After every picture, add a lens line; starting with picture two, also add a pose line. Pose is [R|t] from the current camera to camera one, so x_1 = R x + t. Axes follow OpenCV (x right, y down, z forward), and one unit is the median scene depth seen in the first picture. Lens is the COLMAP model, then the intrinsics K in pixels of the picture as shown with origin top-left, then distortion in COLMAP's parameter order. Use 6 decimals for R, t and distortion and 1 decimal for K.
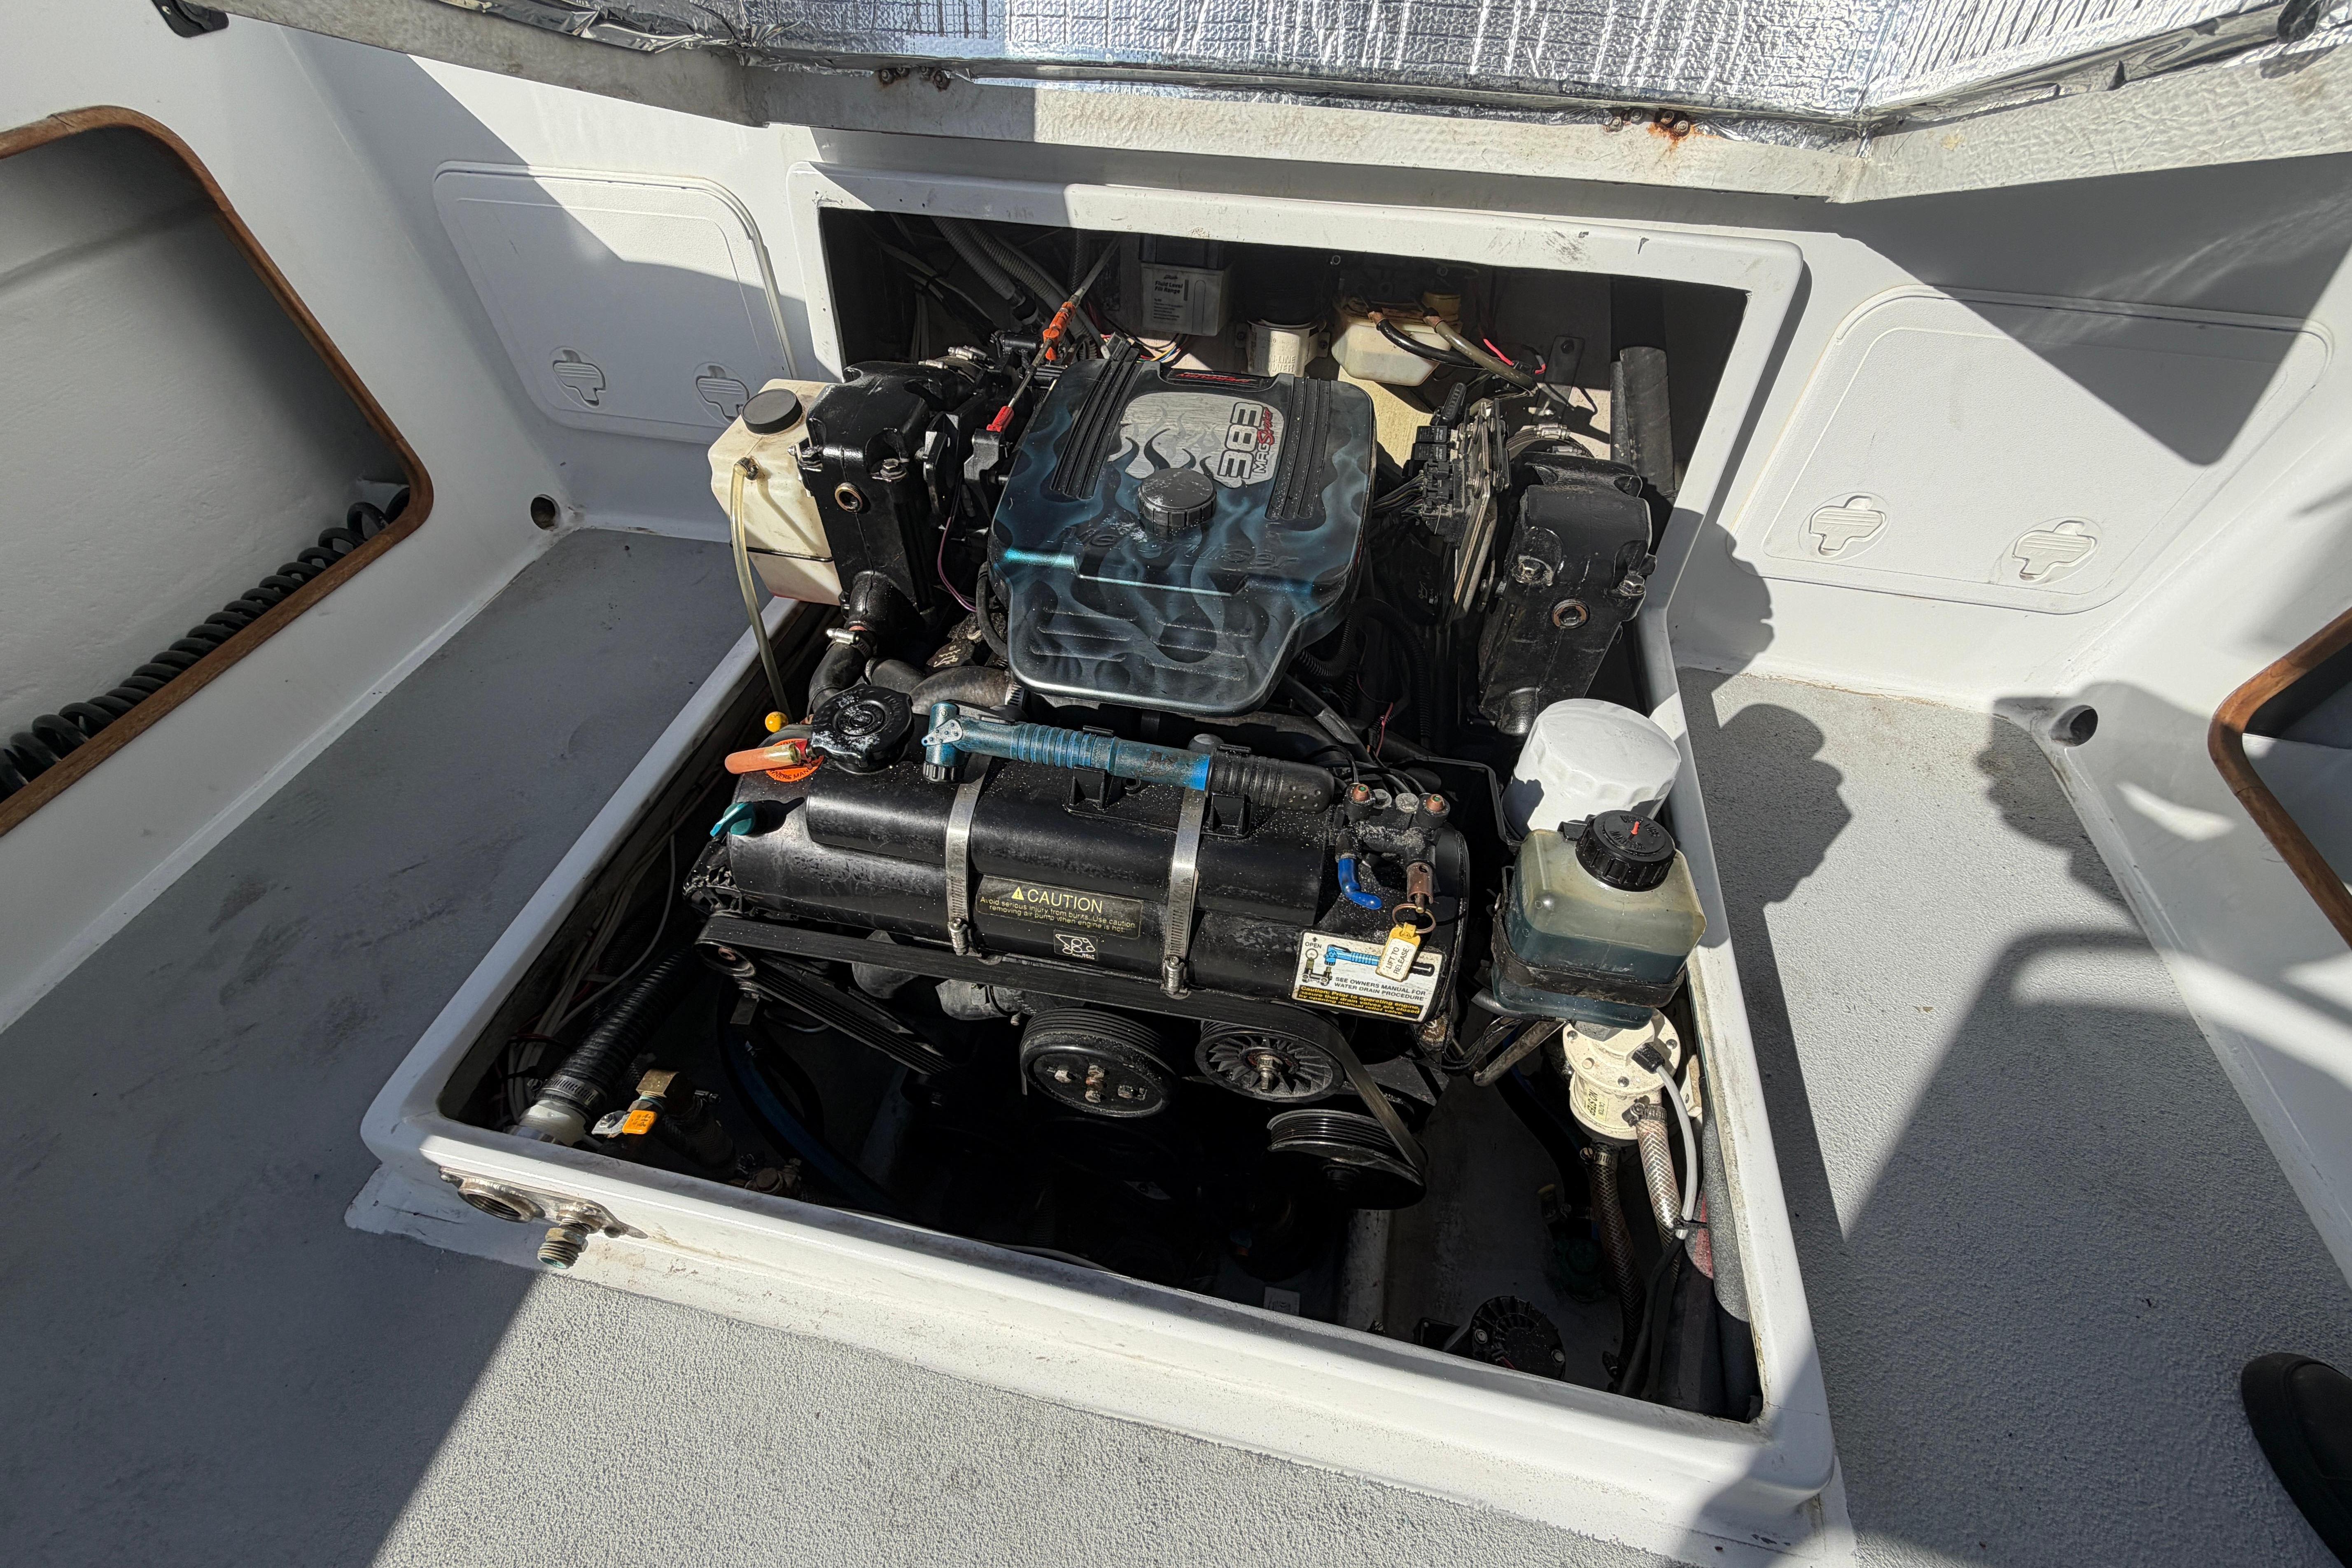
lens RADIAL K [[938.7, 0, 1167.2], [0, 938.7, 786.9], [0, 0, 1]] dist [0.000326, -0.000654]
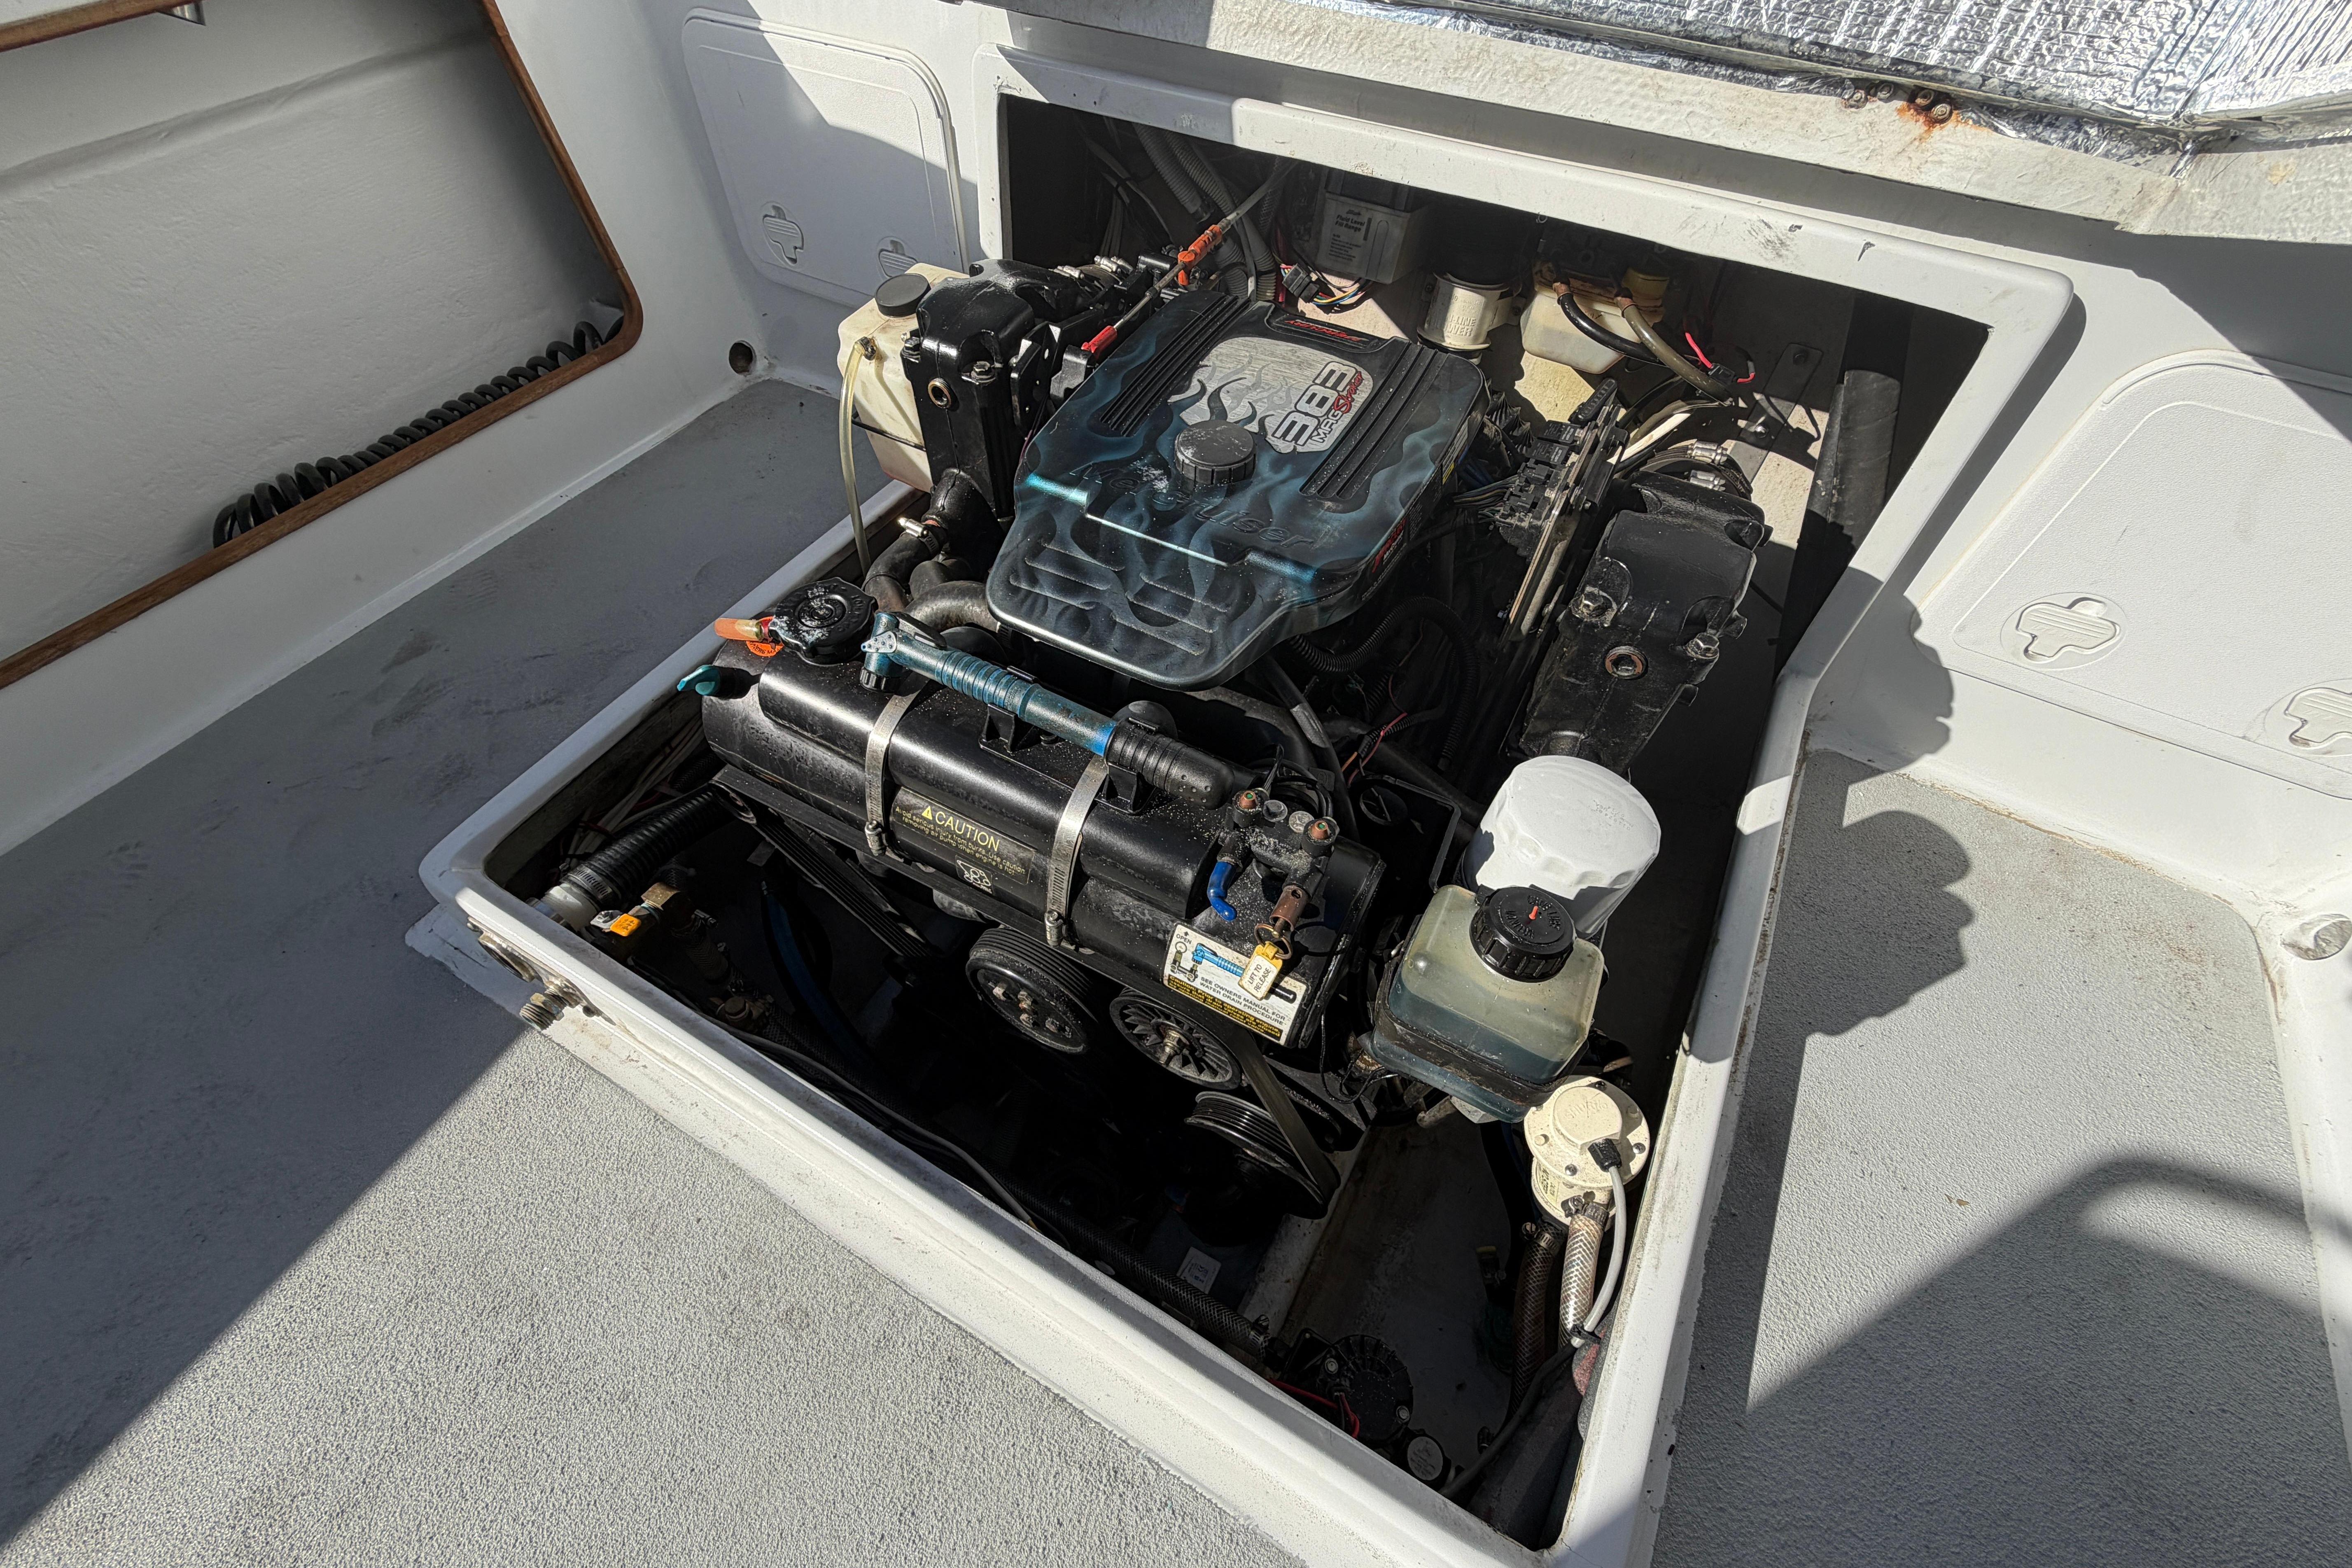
lens RADIAL K [[938.7, 0, 1172.0], [0, 938.7, 786.1], [0, 0, 1]] dist [0.000326, -0.000654]
pose [[0.953512, 0.243497, -0.177551, 0.183629], [-0.230449, 0.968814, 0.091060, -0.046583], [0.194187, -0.045911, 0.979890, 0.033562]]
